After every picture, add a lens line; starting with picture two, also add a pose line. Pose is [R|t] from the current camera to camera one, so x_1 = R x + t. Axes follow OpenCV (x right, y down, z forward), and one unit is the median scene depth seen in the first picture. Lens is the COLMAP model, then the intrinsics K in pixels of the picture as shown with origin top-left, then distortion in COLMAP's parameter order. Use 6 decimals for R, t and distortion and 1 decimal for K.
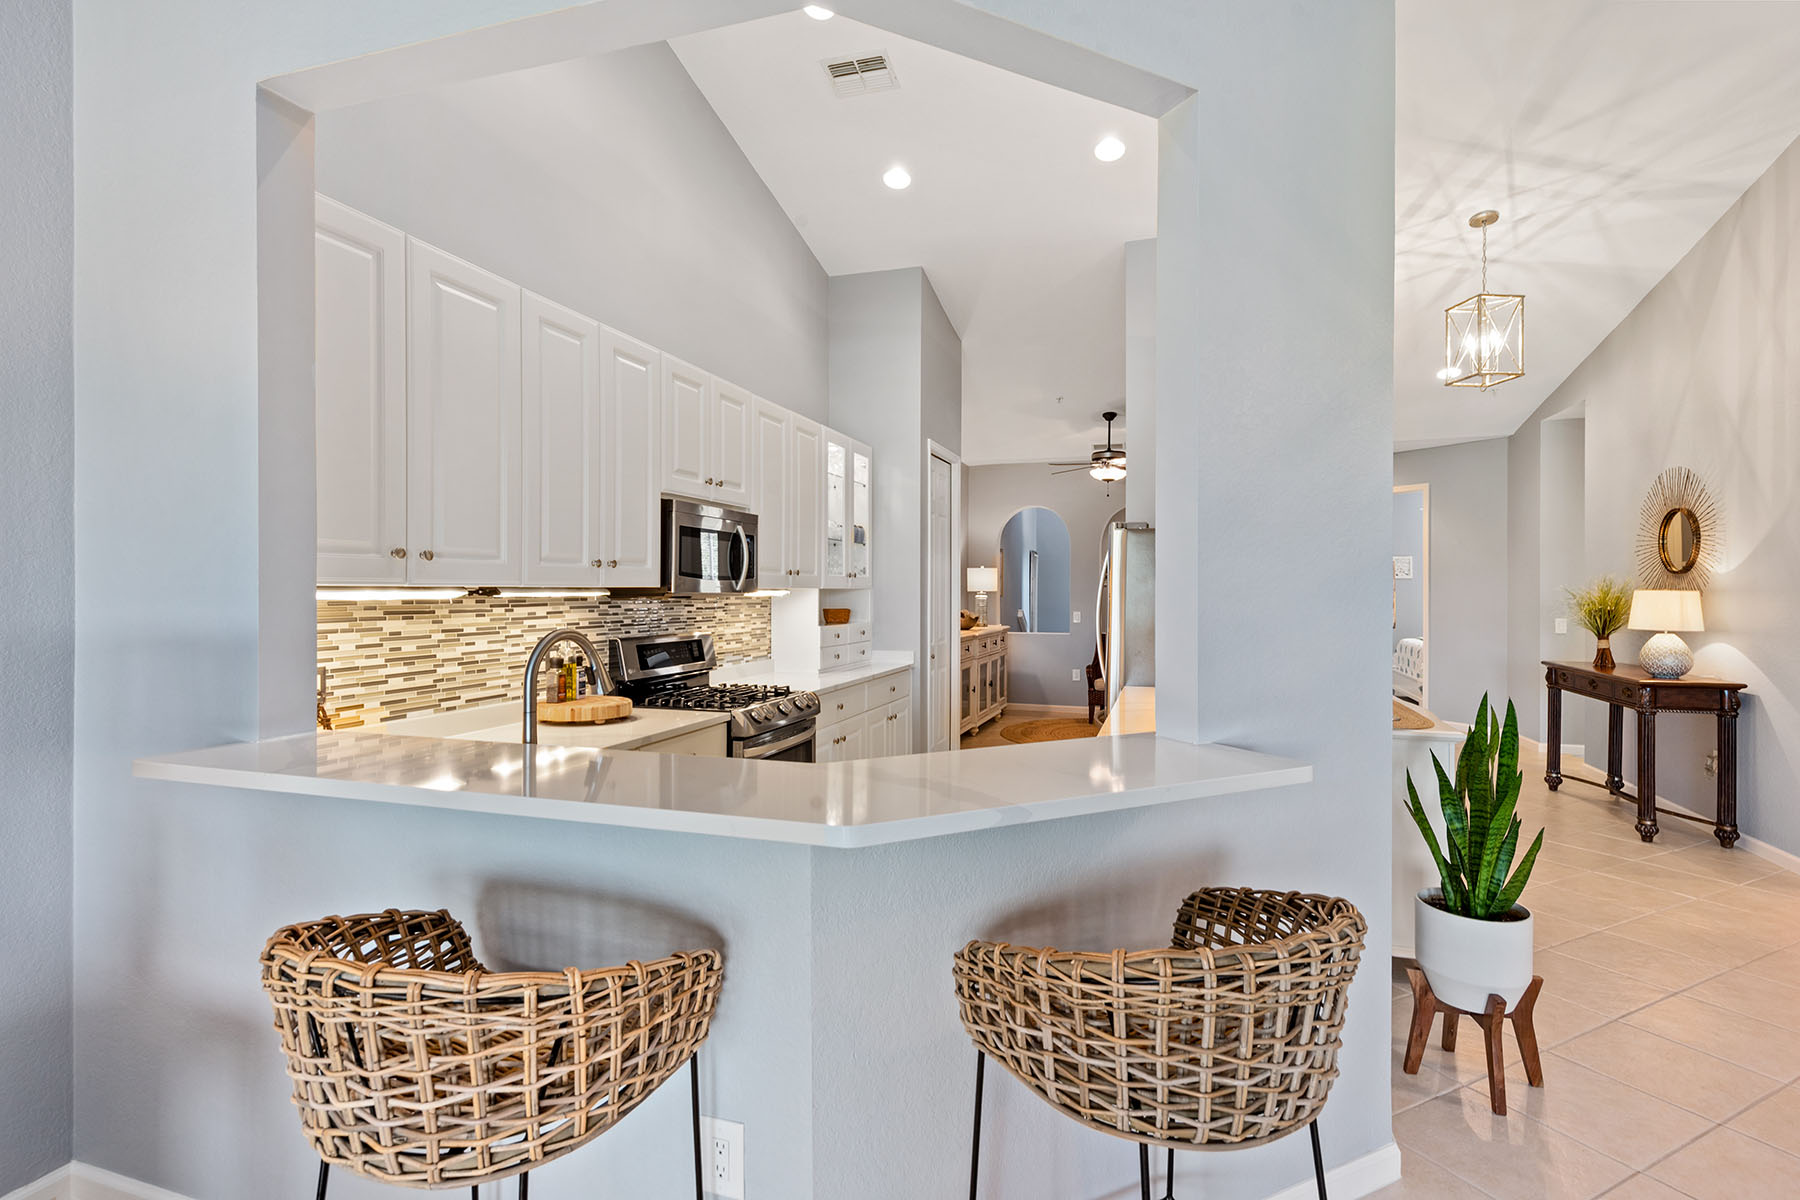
lens RADIAL K [[864.3, 0, 891.6], [0, 864.3, 590.2], [0, 0, 1]] dist [-0.001531, -0.002026]
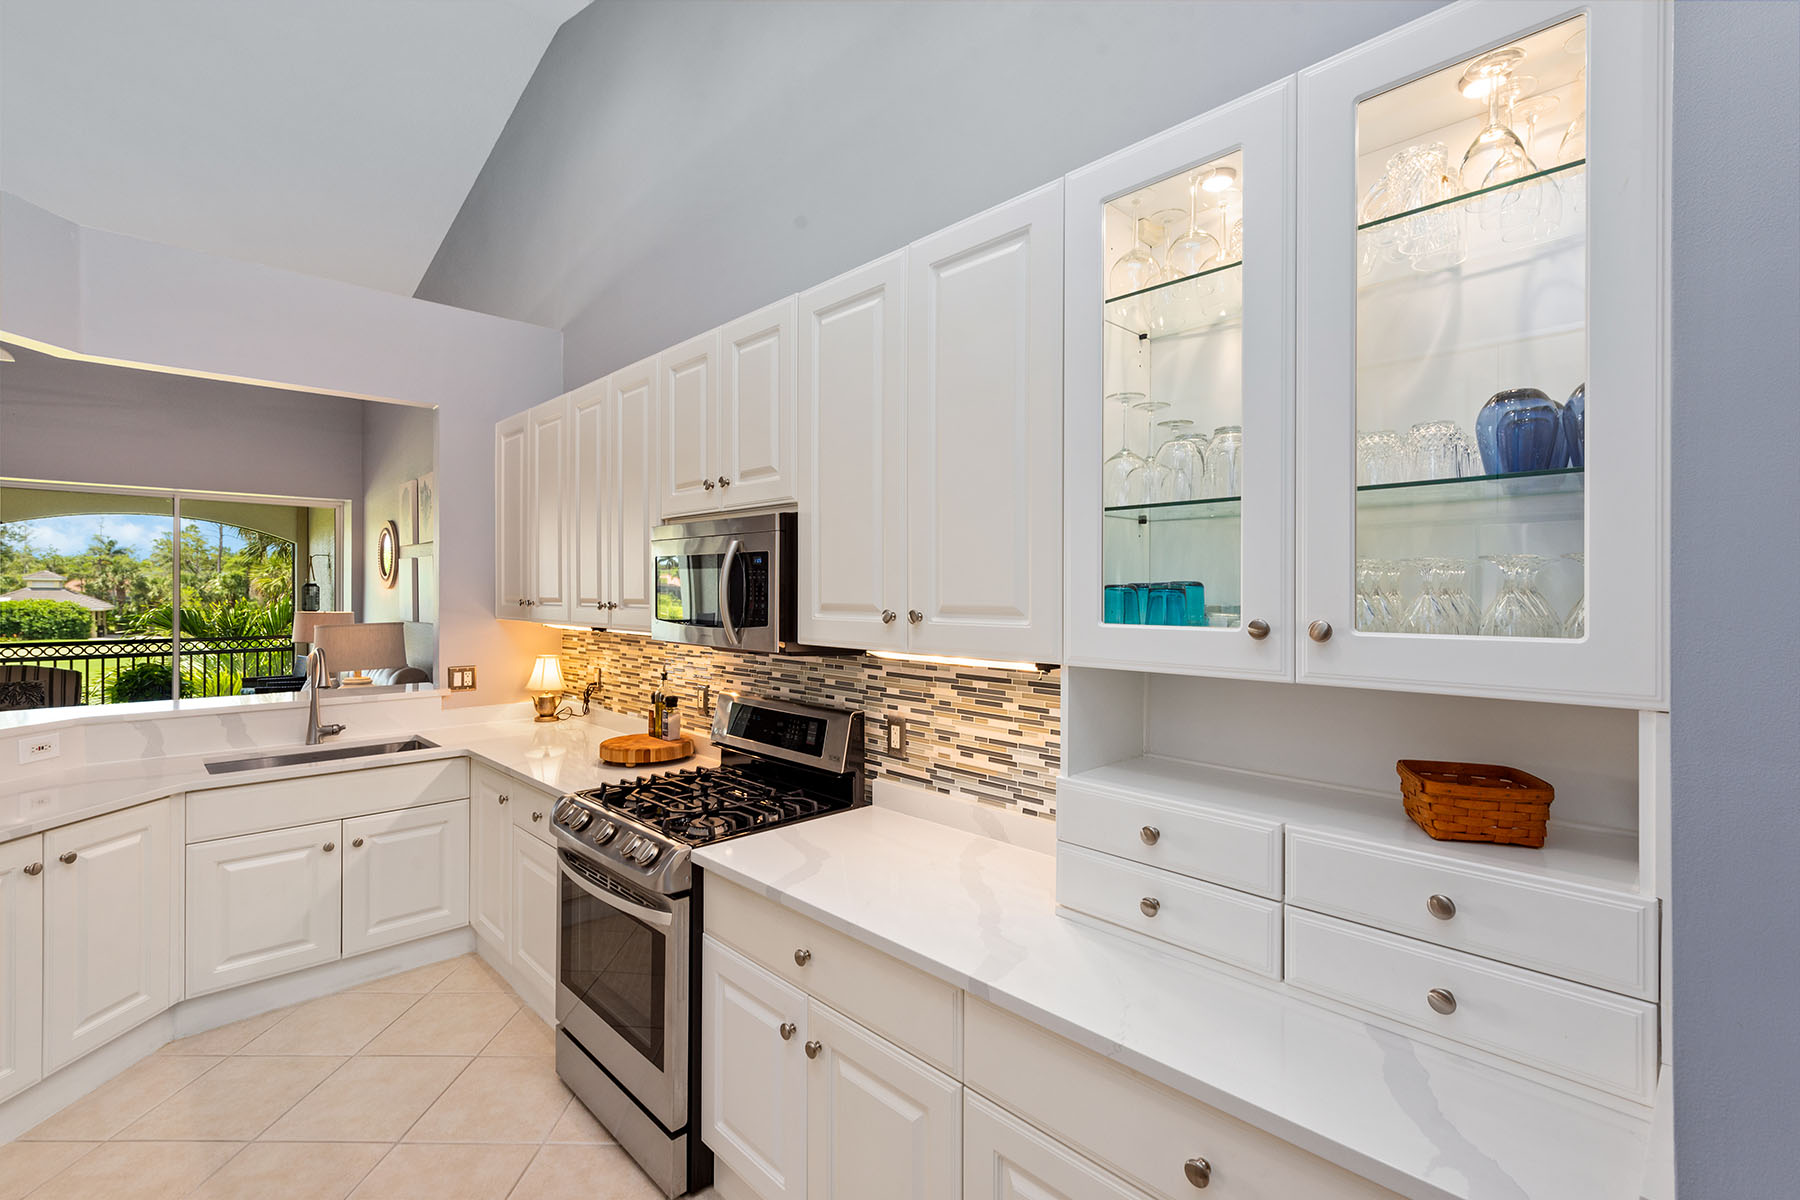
lens RADIAL K [[779.5, 0, 883.2], [0, 779.5, 595.2], [0, 0, 1]] dist [0.010027, -0.002701]
pose [[-0.439126, -0.000022, -0.898425, 0.243090], [-0.005474, 0.999982, 0.002652, -0.032385], [0.898409, 0.006082, -0.439118, 1.154131]]
